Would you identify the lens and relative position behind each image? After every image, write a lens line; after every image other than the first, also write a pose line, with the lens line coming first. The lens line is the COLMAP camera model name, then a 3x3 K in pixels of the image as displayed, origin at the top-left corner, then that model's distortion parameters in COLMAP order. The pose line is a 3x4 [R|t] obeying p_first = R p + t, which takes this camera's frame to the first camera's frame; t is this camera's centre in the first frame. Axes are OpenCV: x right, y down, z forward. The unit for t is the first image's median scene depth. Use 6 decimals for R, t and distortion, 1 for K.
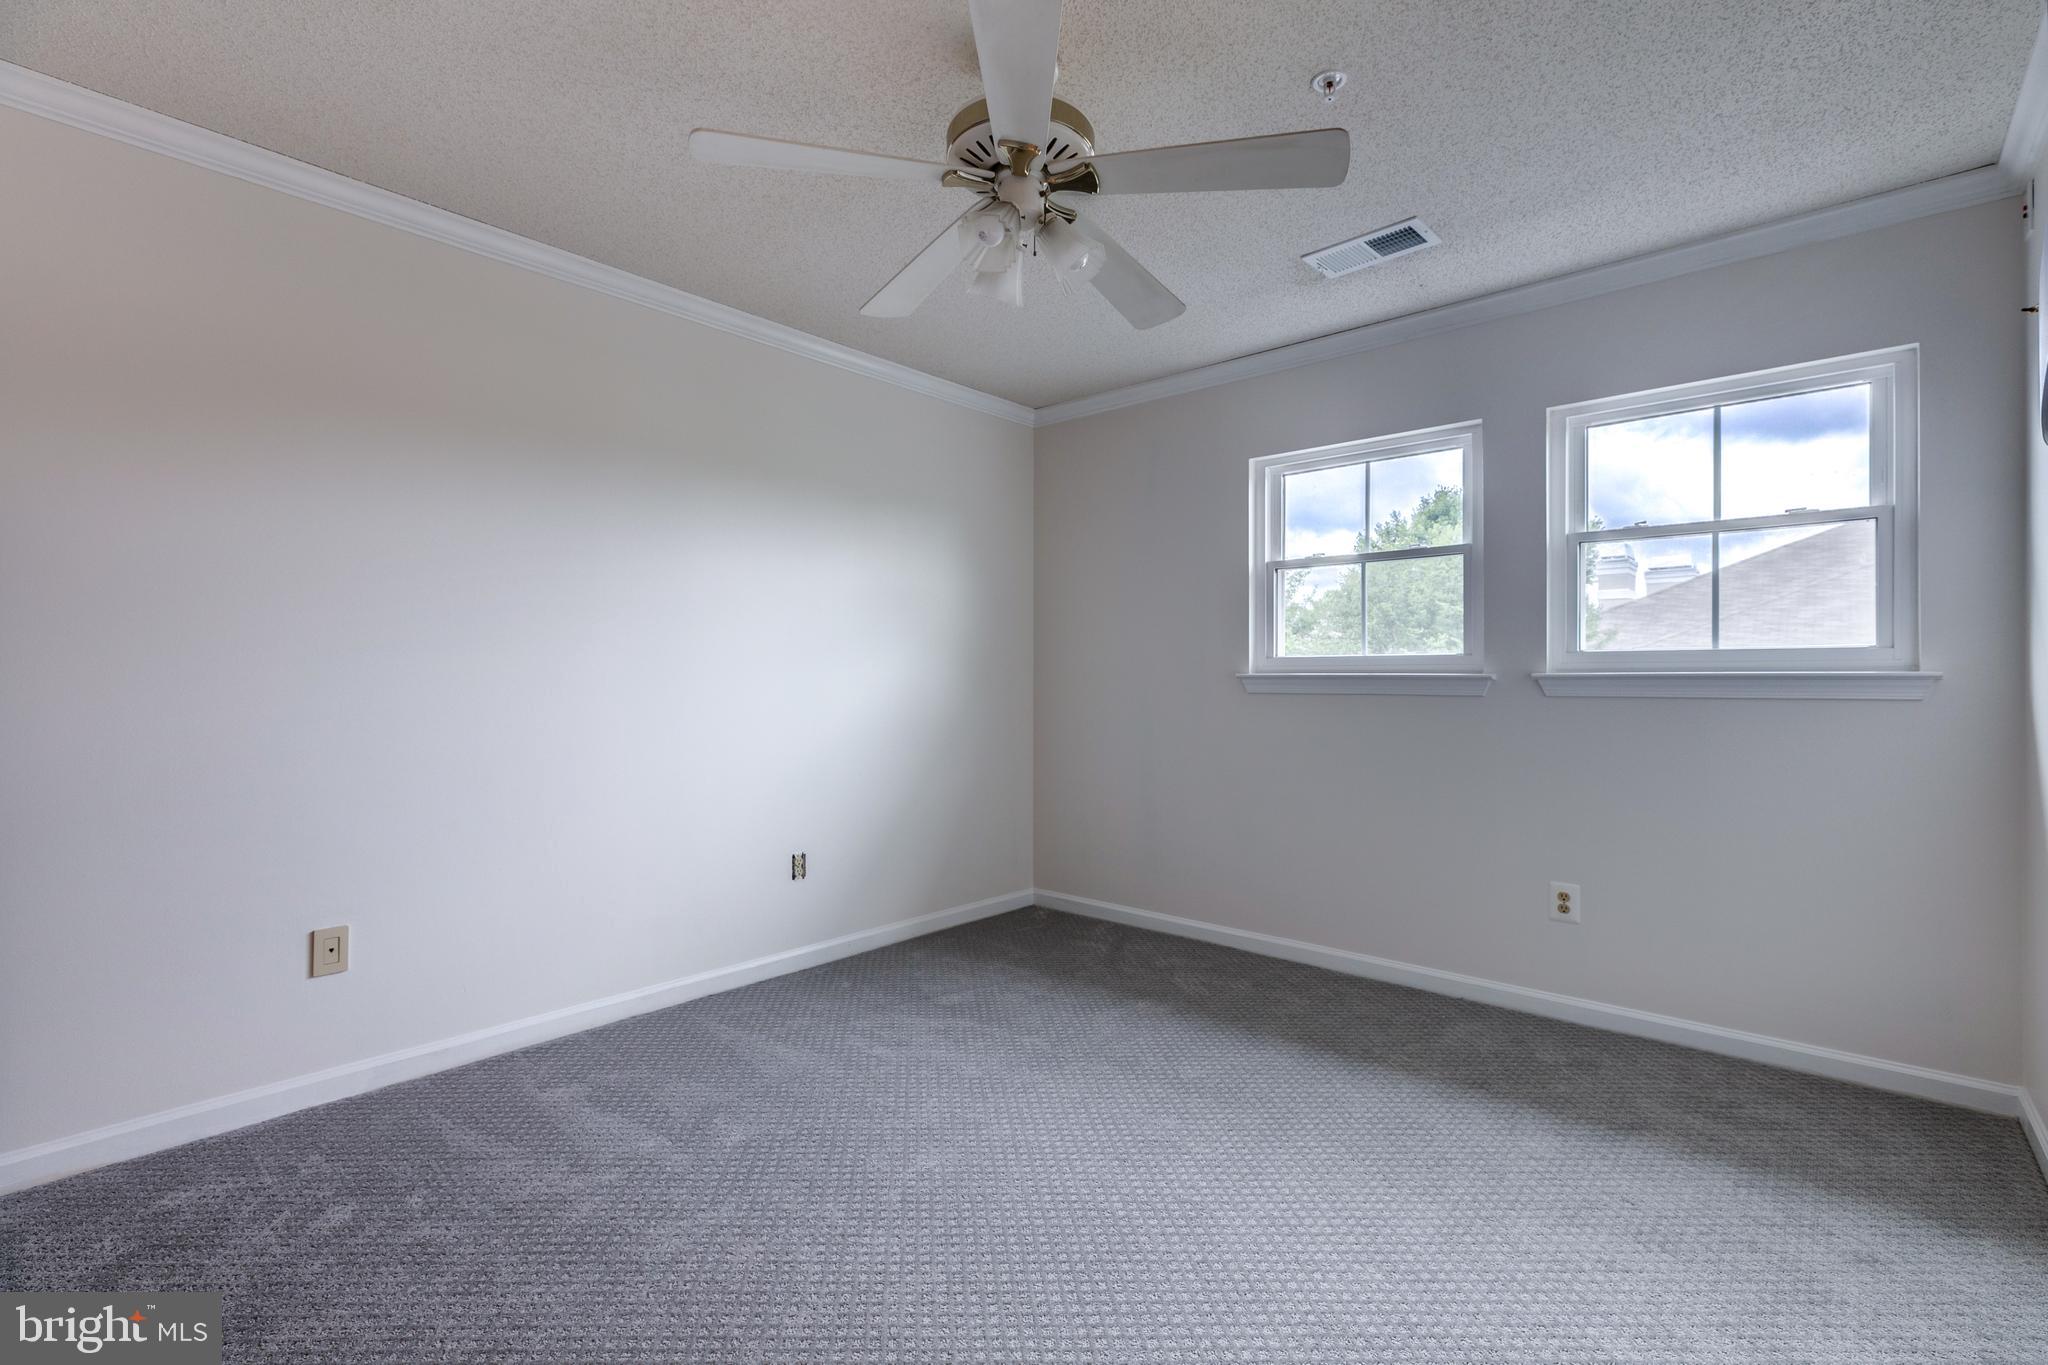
lens RADIAL K [[920.7, 0, 1024.0], [0, 920.7, 682.5], [0, 0, 1]] dist [-0.001392, 0.000639]
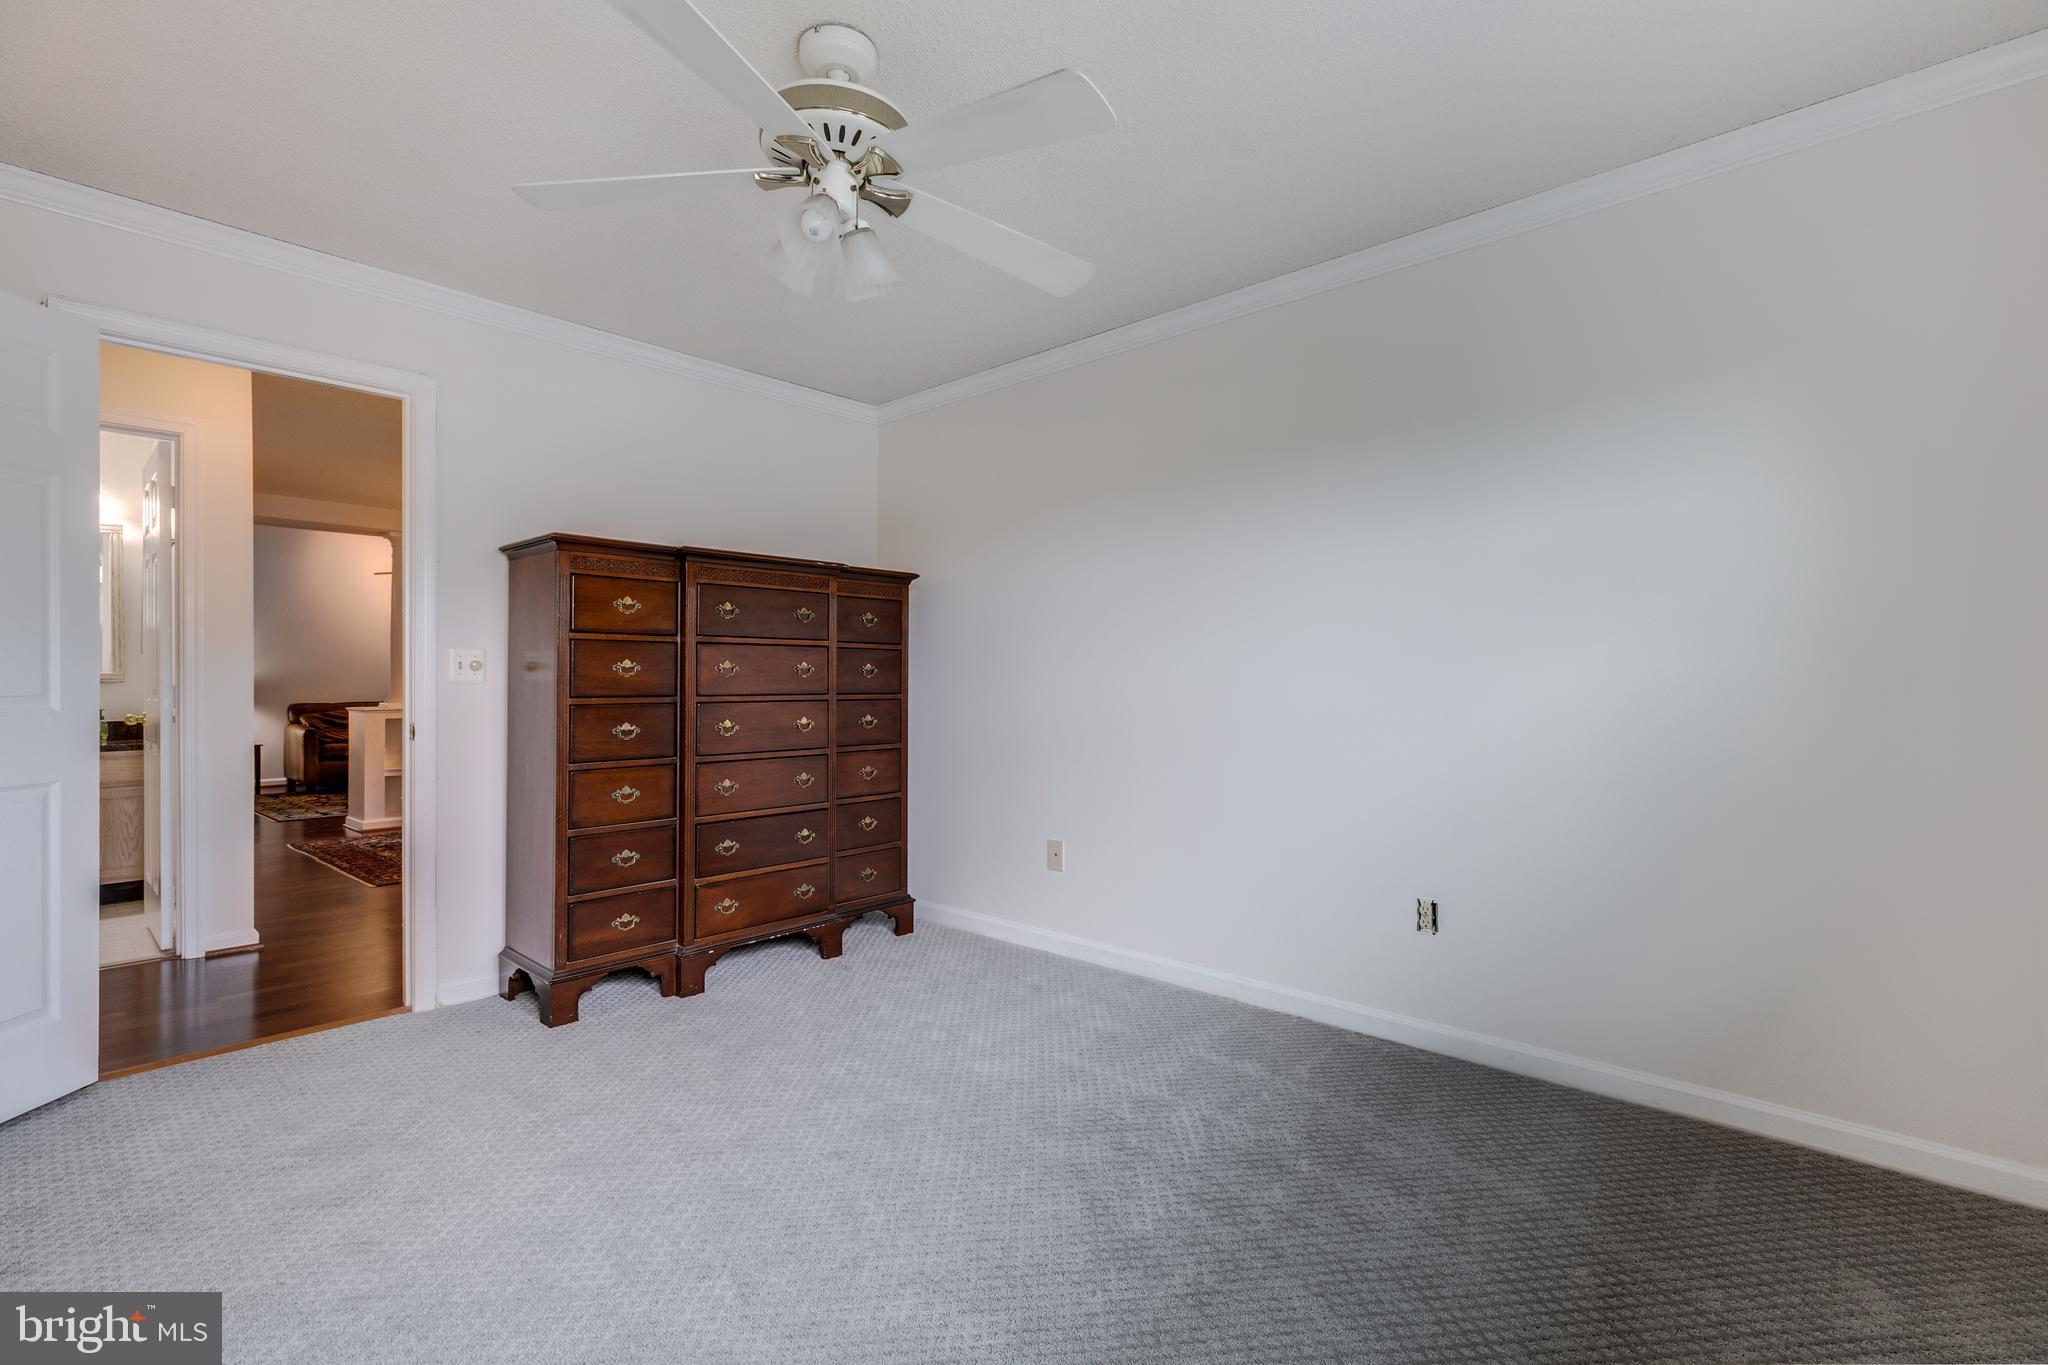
lens RADIAL K [[920.7, 0, 1024.0], [0, 920.7, 682.5], [0, 0, 1]] dist [-0.001392, 0.000639]
pose [[-0.003036, -0.004334, -0.999986, 0.551619], [-0.013513, 0.999899, -0.004292, 0.008392], [0.999904, 0.013500, -0.003094, 0.668448]]
